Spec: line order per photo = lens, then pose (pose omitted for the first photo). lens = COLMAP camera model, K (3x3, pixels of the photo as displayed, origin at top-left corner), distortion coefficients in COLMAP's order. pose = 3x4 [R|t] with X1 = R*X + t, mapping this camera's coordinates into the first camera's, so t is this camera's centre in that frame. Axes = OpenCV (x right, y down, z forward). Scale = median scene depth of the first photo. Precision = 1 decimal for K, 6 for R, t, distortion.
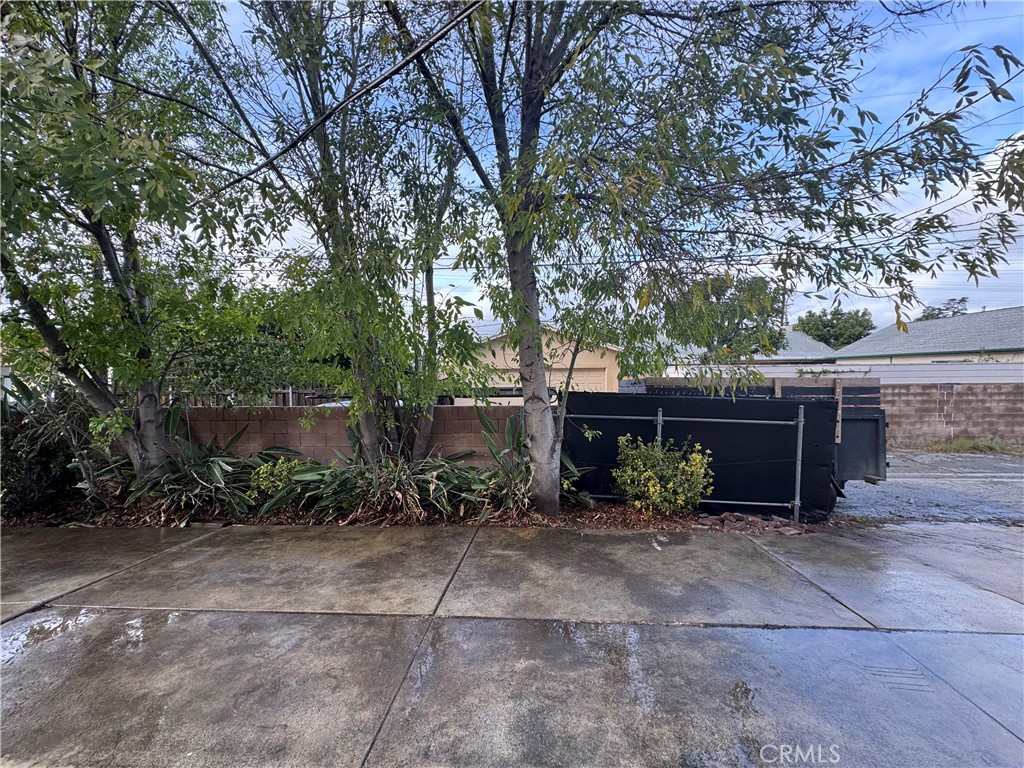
lens RADIAL K [[403.3, 0, 512.0], [0, 403.3, 392.6], [0, 0, 1]] dist [-0.002386, 0.000423]
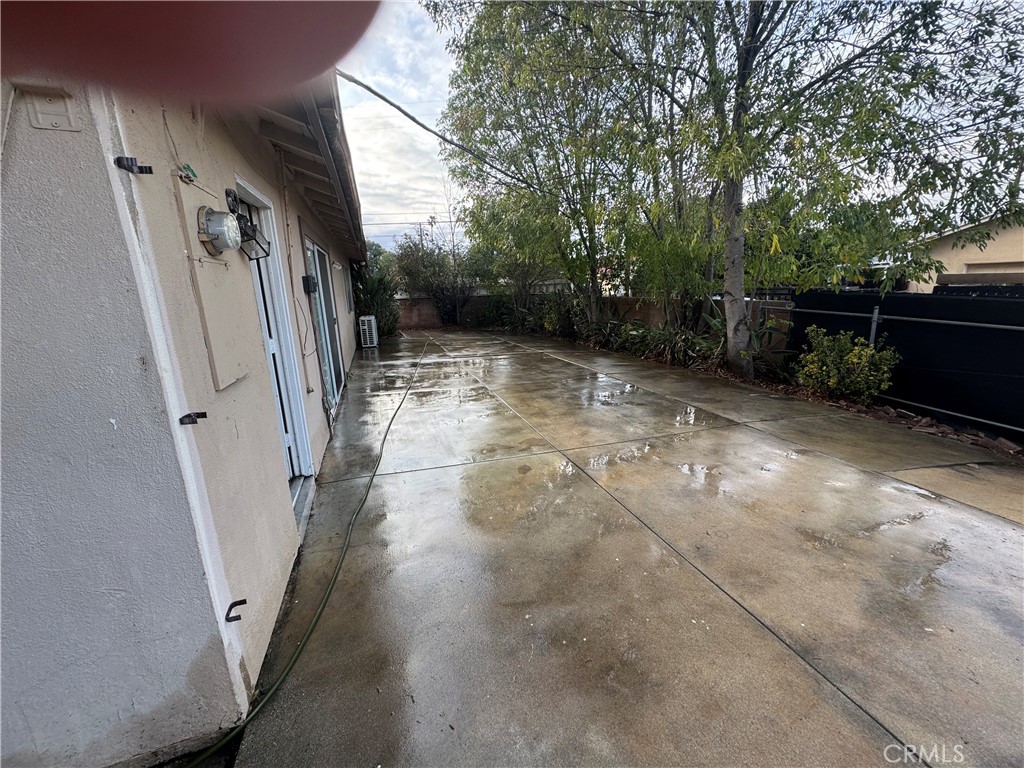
lens RADIAL K [[403.3, 0, 511.2], [0, 403.3, 384.4], [0, 0, 1]] dist [-0.002386, 0.000423]
pose [[0.394895, 0.217363, -0.892643, 1.245797], [-0.009622, 0.972534, 0.232561, 0.002107], [0.918676, -0.083248, 0.386141, -0.388579]]
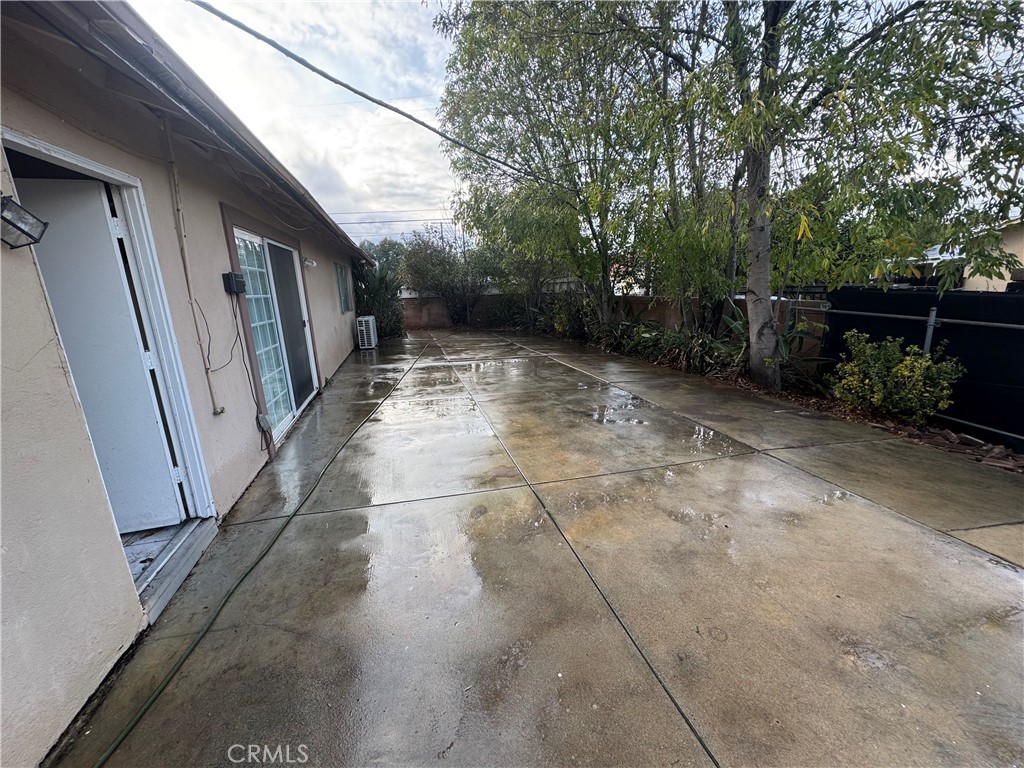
lens RADIAL K [[403.3, 0, 511.8], [0, 403.3, 384.1], [0, 0, 1]] dist [-0.002386, 0.000423]
pose [[0.342042, 0.223799, -0.912645, 1.134473], [-0.006541, 0.971768, 0.235846, 0.000490], [0.939662, -0.074700, 0.333850, -0.210332]]
